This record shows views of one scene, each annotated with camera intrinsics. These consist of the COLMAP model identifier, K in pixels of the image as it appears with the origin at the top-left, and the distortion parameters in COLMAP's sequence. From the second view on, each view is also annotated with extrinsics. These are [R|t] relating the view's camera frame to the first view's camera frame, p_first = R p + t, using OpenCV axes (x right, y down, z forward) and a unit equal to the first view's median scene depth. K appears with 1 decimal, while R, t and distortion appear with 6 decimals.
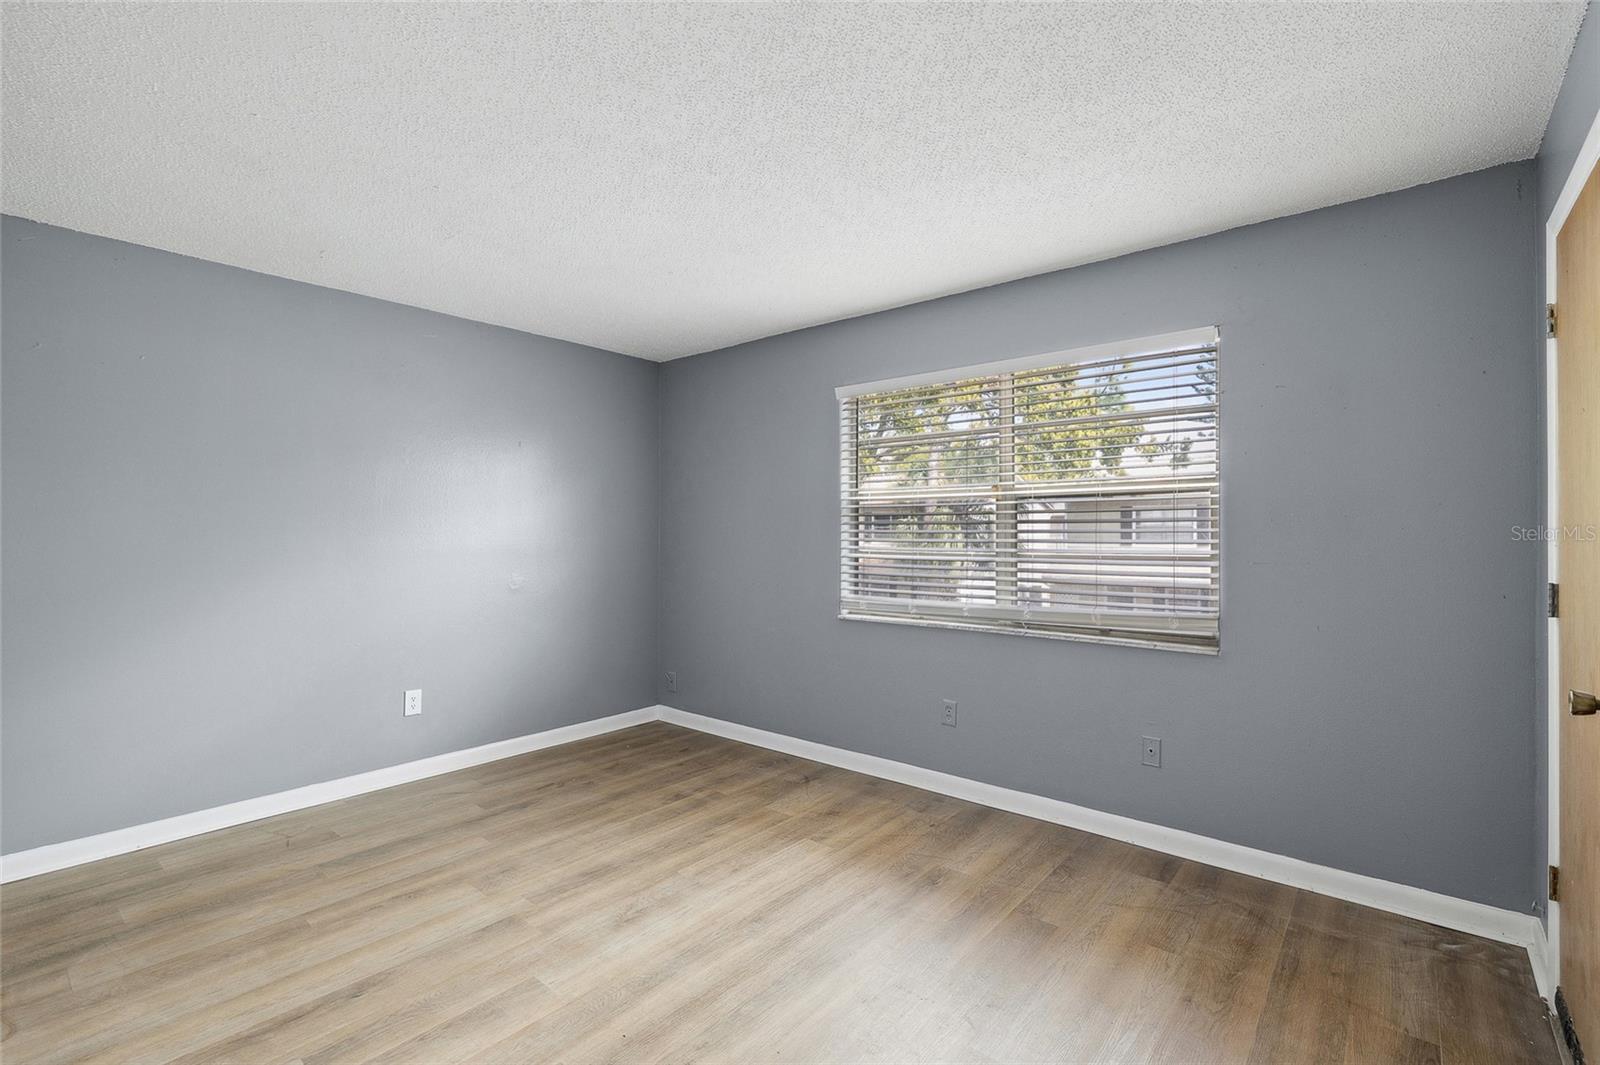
lens RADIAL K [[738.6, 0, 801.8], [0, 738.6, 535.7], [0, 0, 1]] dist [-0.006824, 0.002472]
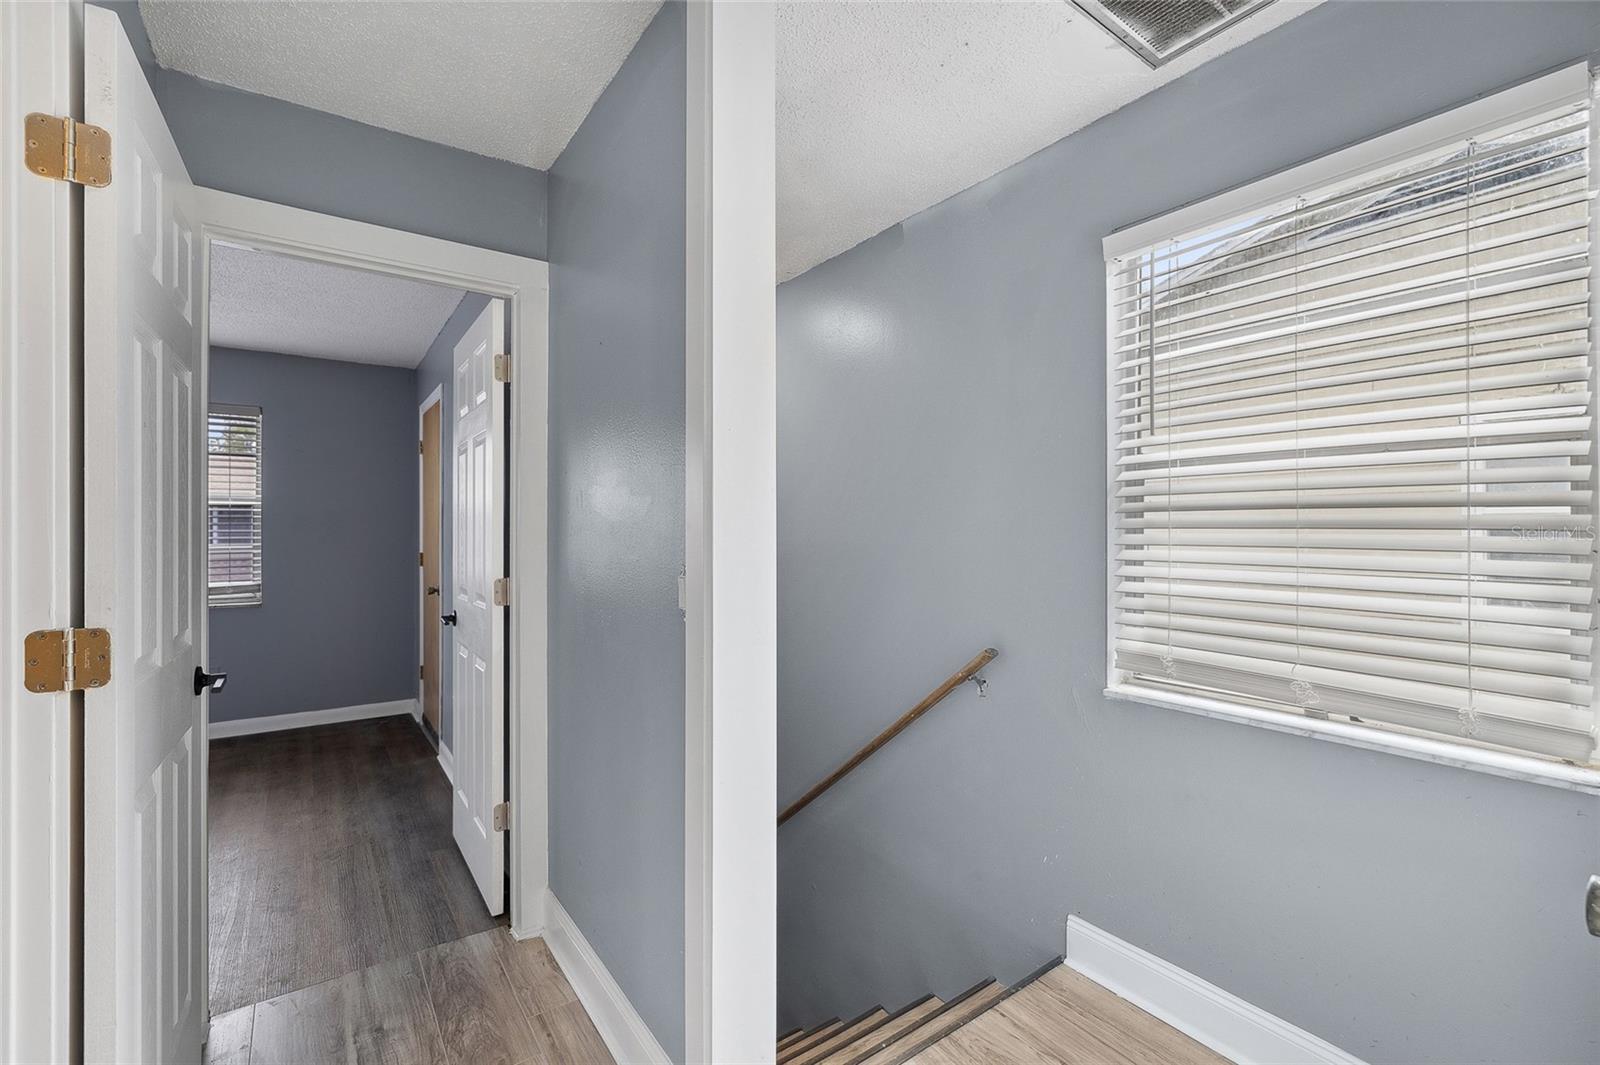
lens RADIAL K [[698.8, 0, 800.0], [0, 698.8, 532.5], [0, 0, 1]] dist [-0.001178, -0.000307]
pose [[0.273703, 0.003687, 0.961807, -0.806028], [0.000300, 0.999992, -0.003919, -0.005538], [-0.961814, 0.001361, 0.273700, -0.786491]]
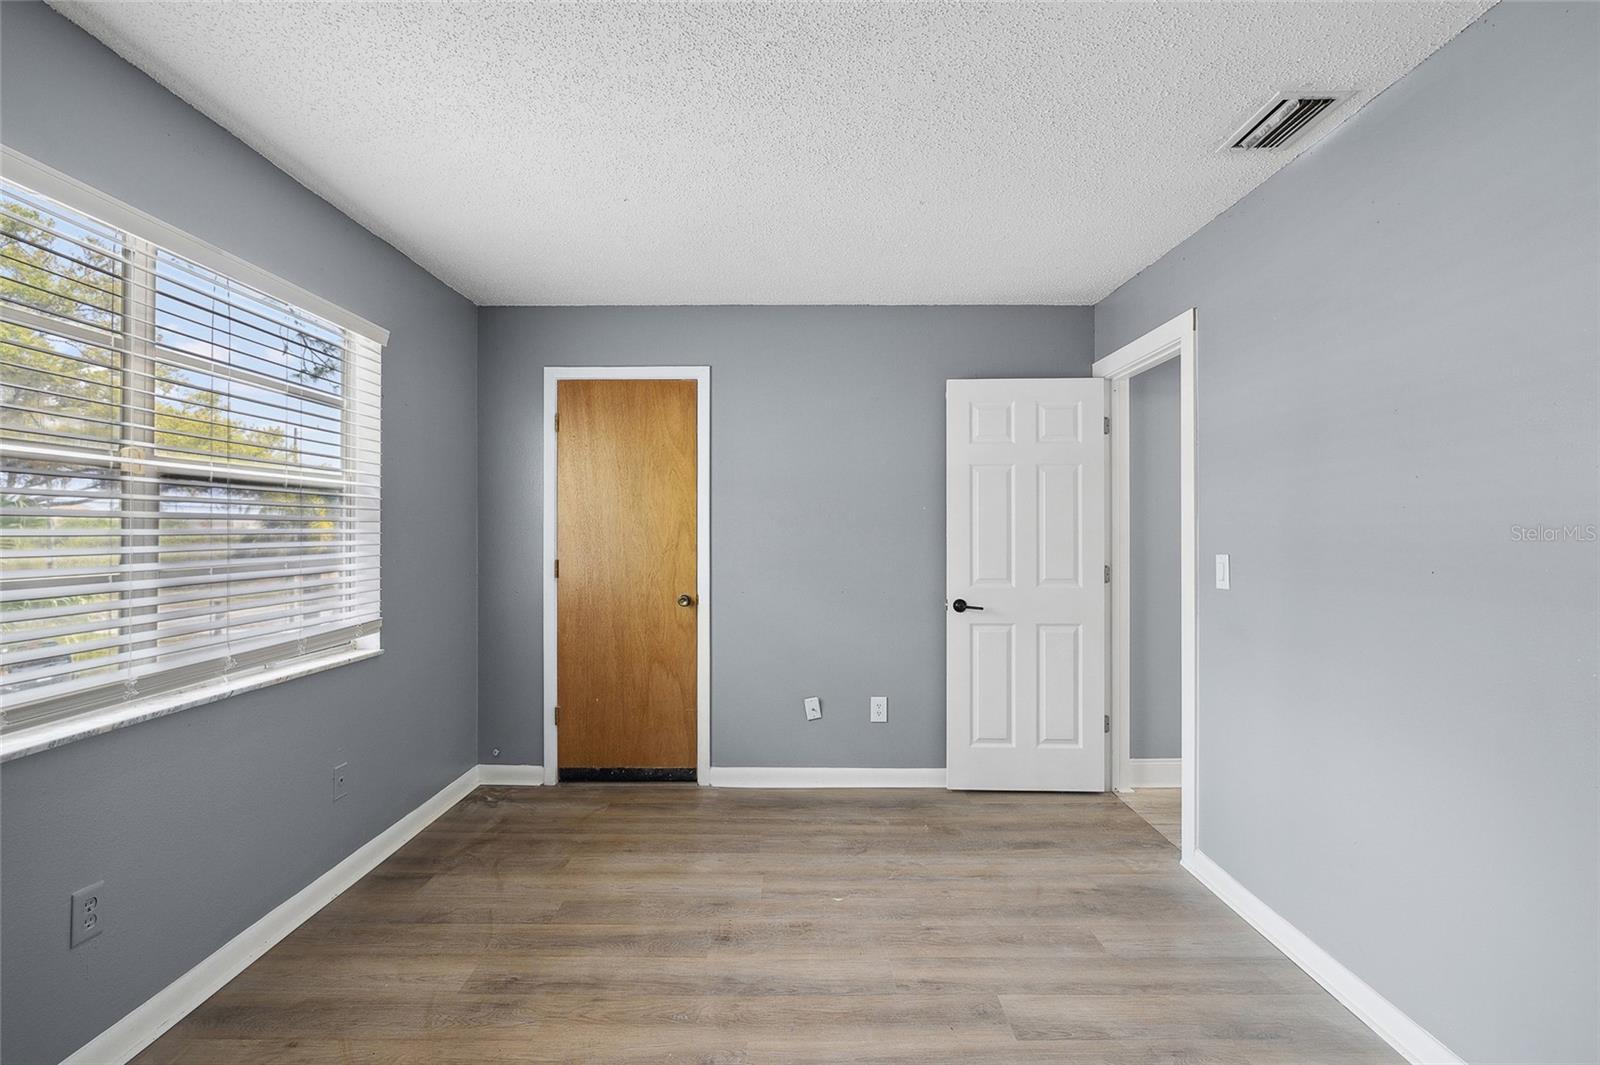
lens RADIAL K [[738.6, 0, 801.8], [0, 738.6, 535.7], [0, 0, 1]] dist [-0.006824, 0.002472]
pose [[-0.657503, -0.006450, 0.753424, -0.723053], [-0.000383, 0.999966, 0.008226, -0.012458], [-0.753452, 0.005121, -0.657483, 1.516576]]
